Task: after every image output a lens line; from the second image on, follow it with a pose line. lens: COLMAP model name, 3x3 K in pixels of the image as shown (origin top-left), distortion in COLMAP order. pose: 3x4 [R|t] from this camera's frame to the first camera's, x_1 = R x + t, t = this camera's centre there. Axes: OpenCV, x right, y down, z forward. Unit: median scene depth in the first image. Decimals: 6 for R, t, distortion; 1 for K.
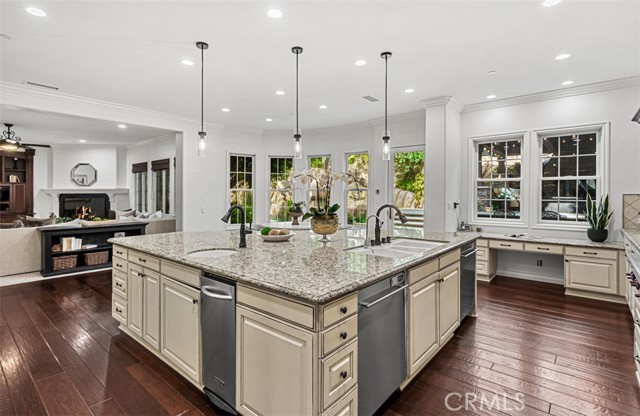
lens RADIAL K [[319.1, 0, 310.8], [0, 319.1, 192.5], [0, 0, 1]] dist [0.009595, 0.002219]
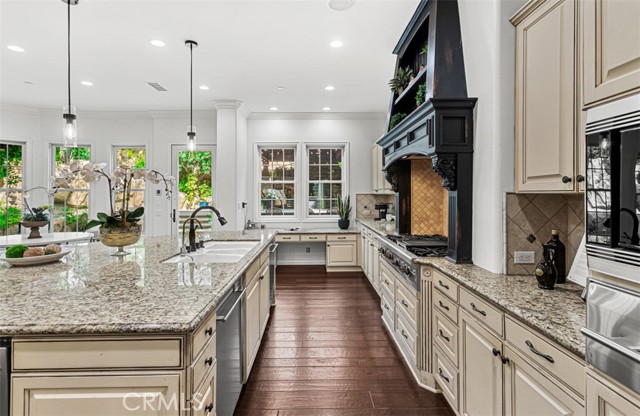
lens RADIAL K [[319.1, 0, 316.9], [0, 319.1, 192.9], [0, 0, 1]] dist [0.009595, 0.002219]
pose [[0.750270, -0.000971, 0.661131, -0.089322], [0.001124, 0.999999, 0.000194, -0.000245], [-0.661131, 0.000598, 0.750270, 0.062236]]
